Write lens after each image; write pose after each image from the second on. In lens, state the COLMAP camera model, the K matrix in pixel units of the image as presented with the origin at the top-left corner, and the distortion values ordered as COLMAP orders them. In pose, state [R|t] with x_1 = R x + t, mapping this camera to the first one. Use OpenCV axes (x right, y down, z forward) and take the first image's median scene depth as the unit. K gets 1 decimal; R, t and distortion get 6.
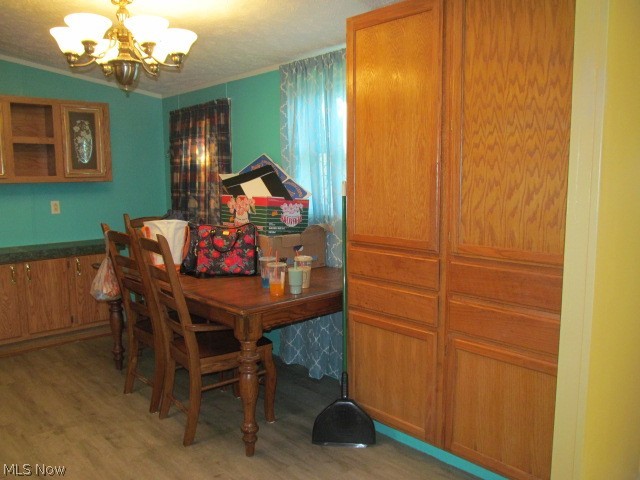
lens RADIAL K [[524.9, 0, 320.7], [0, 524.9, 242.9], [0, 0, 1]] dist [-0.069802, 0.020870]
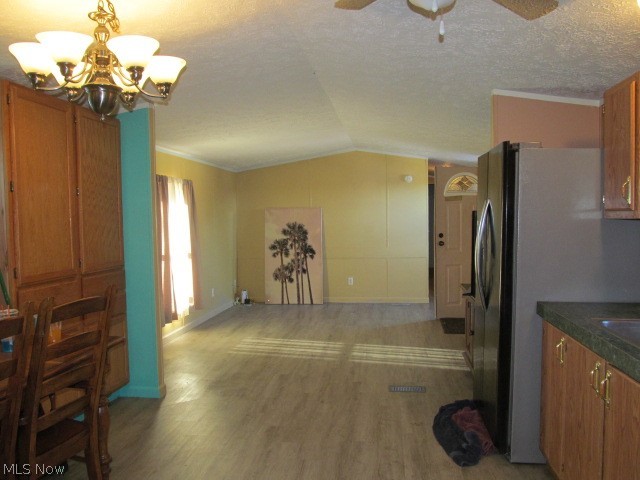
lens RADIAL K [[524.9, 0, 319.7], [0, 524.9, 241.2], [0, 0, 1]] dist [-0.069802, 0.020870]
pose [[-0.658188, -0.023252, 0.752495, -0.943731], [0.109330, 0.985975, 0.126094, -0.131751], [-0.744873, 0.165264, -0.646415, 1.007952]]
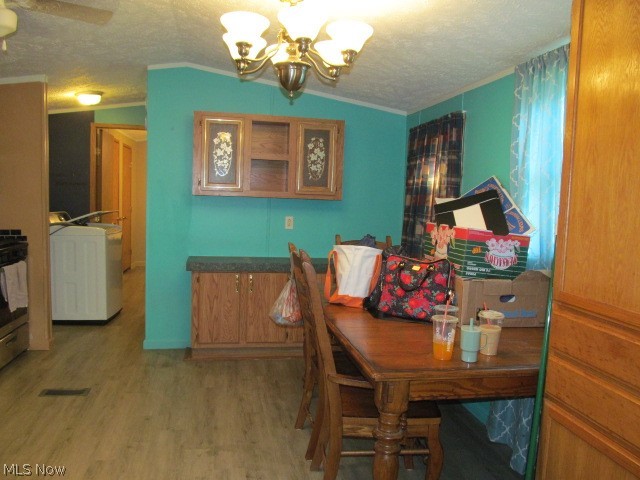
lens RADIAL K [[524.9, 0, 319.5], [0, 524.9, 241.2], [0, 0, 1]] dist [-0.069802, 0.020870]
pose [[0.844253, 0.086894, -0.528854, 0.122508], [-0.113783, 0.993335, -0.018429, -0.027981], [0.523728, 0.075733, 0.848513, 0.214119]]
